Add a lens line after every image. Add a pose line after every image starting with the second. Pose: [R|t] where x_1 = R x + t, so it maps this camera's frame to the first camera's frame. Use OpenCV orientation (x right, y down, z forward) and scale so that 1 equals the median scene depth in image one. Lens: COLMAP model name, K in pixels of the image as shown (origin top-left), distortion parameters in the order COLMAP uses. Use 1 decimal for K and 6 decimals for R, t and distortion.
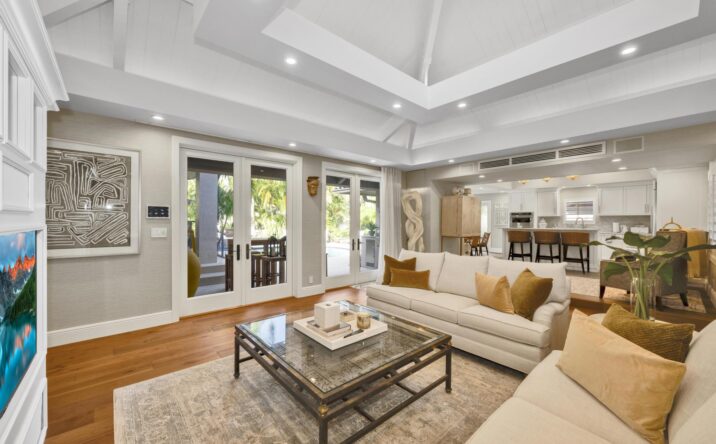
lens RADIAL K [[282.0, 0, 358.0], [0, 282.0, 222.0], [0, 0, 1]] dist [0.000318, 0.000406]
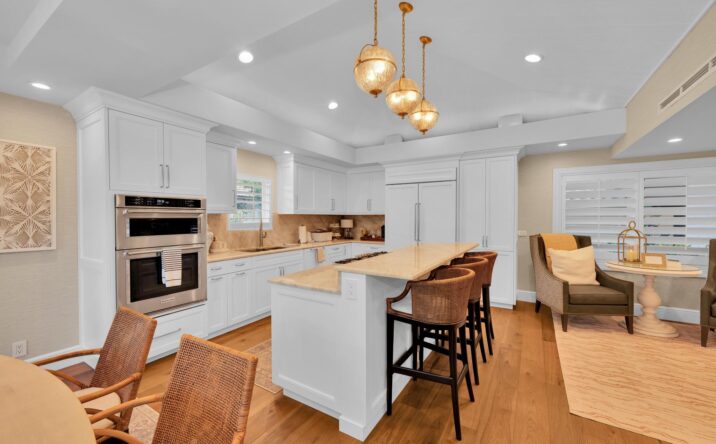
lens RADIAL K [[282.0, 0, 358.0], [0, 282.0, 222.0], [0, 0, 1]] dist [0.000318, 0.000406]
pose [[-0.287576, -0.019328, 0.957563, 0.294702], [0.000274, 0.999795, 0.020263, -0.017255], [-0.957758, 0.006089, -0.287512, 0.973258]]
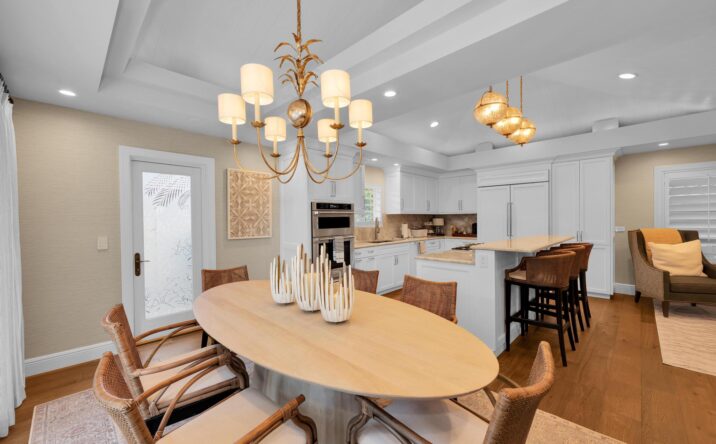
lens RADIAL K [[282.0, 0, 358.0], [0, 282.0, 222.0], [0, 0, 1]] dist [0.000318, 0.000406]
pose [[-0.062608, -0.013984, 0.997940, 0.197683], [0.012072, 0.999818, 0.014768, -0.013871], [-0.997965, 0.012972, -0.062428, 1.068137]]
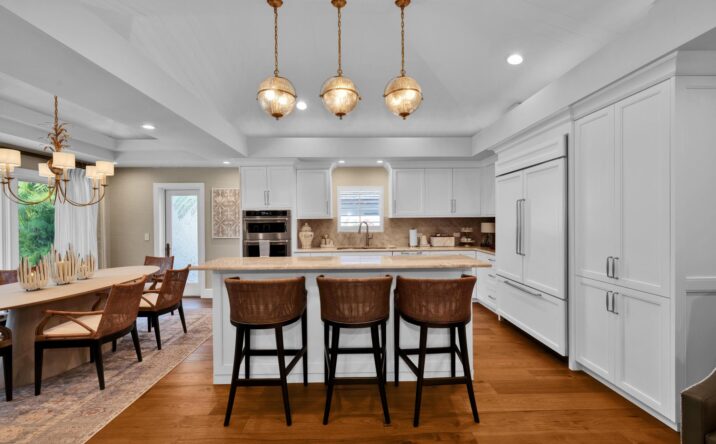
lens RADIAL K [[282.0, 0, 358.0], [0, 282.0, 222.0], [0, 0, 1]] dist [0.000318, 0.000406]
pose [[0.654121, -0.014709, 0.756247, 0.362957], [0.013229, 0.999880, 0.008004, -0.018595], [-0.756275, 0.004769, 0.654237, 0.646889]]
